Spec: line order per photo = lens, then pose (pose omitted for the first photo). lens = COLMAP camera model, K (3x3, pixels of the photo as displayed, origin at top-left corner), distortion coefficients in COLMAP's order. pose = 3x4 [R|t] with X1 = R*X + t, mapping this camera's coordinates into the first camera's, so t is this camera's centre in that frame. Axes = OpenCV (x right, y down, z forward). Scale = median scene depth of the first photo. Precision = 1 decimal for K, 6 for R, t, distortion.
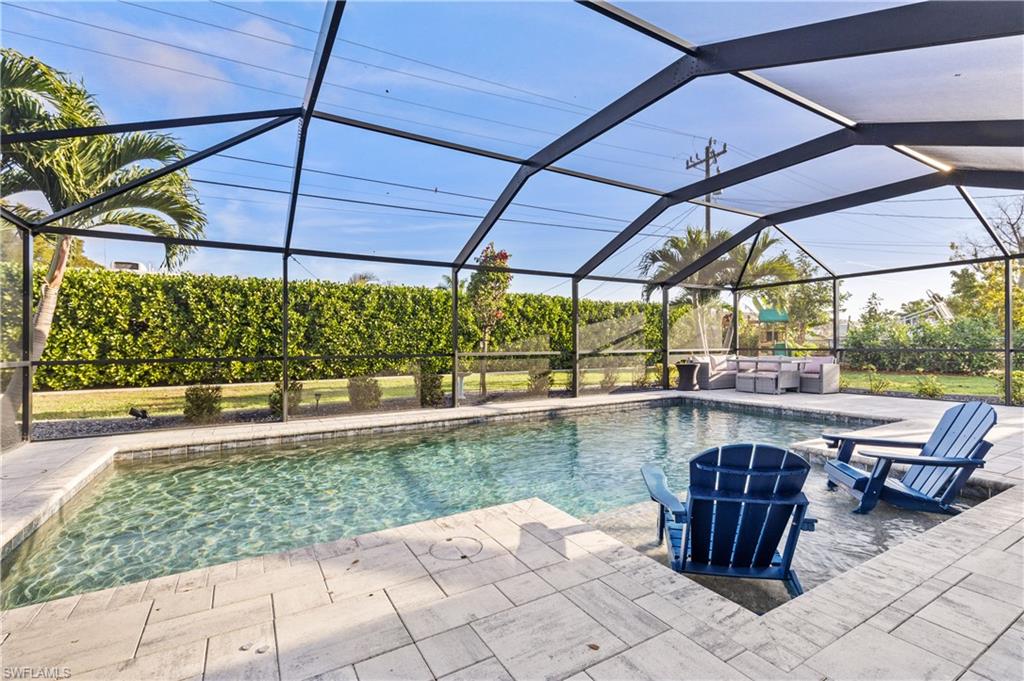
lens RADIAL K [[461.0, 0, 520.6], [0, 461.0, 342.9], [0, 0, 1]] dist [0.007325, -0.001519]
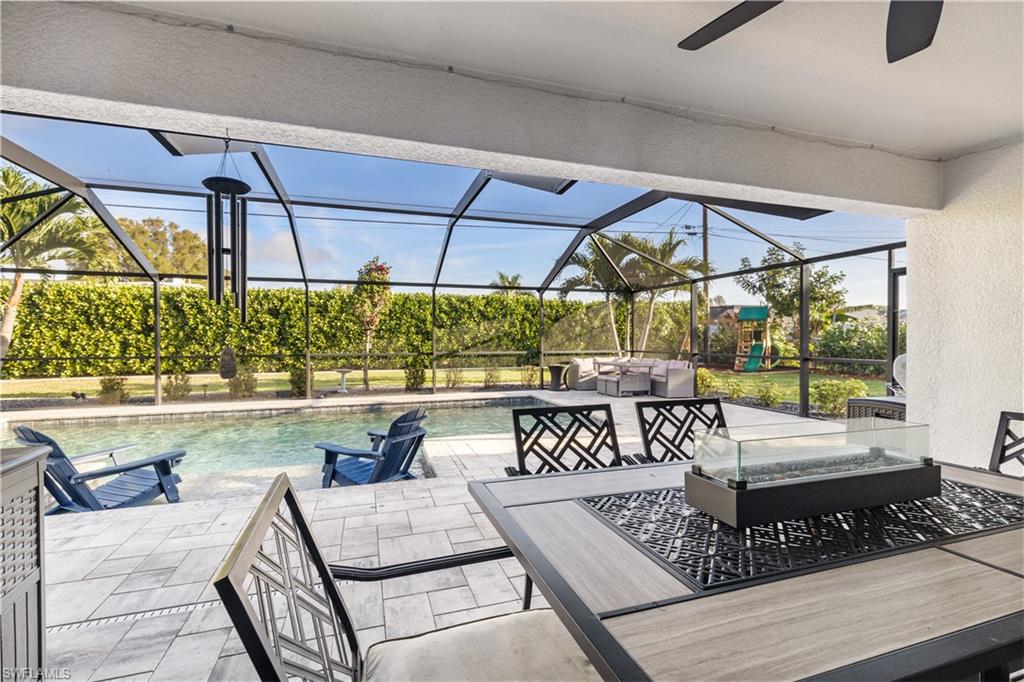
lens RADIAL K [[461.0, 0, 520.3], [0, 461.0, 341.4], [0, 0, 1]] dist [0.007325, -0.001519]
pose [[0.974467, 0.007188, -0.224414, 0.462357], [-0.004444, 0.999909, 0.012732, -0.019273], [0.224486, -0.011410, 0.974411, -0.029402]]
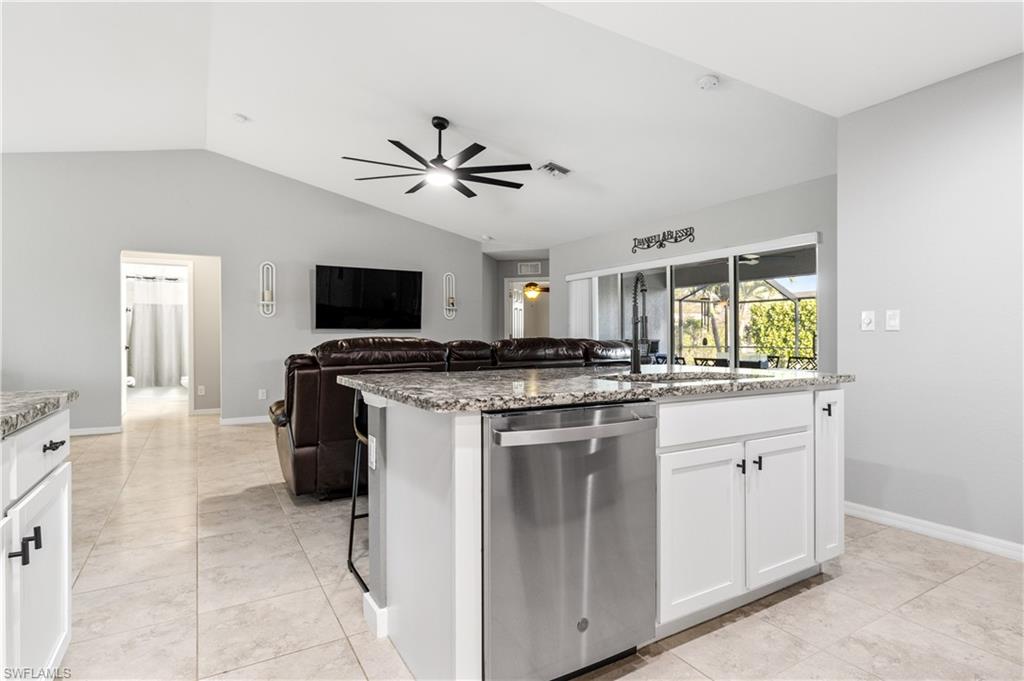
lens RADIAL K [[526.3, 0, 508.1], [0, 526.3, 345.3], [0, 0, 1]] dist [-0.004008, 0.001697]
pose [[-0.022482, 0.020794, -0.999531, 1.169065], [0.004134, 0.999777, 0.020706, -0.020345], [0.999739, -0.003666, -0.022563, -0.183246]]
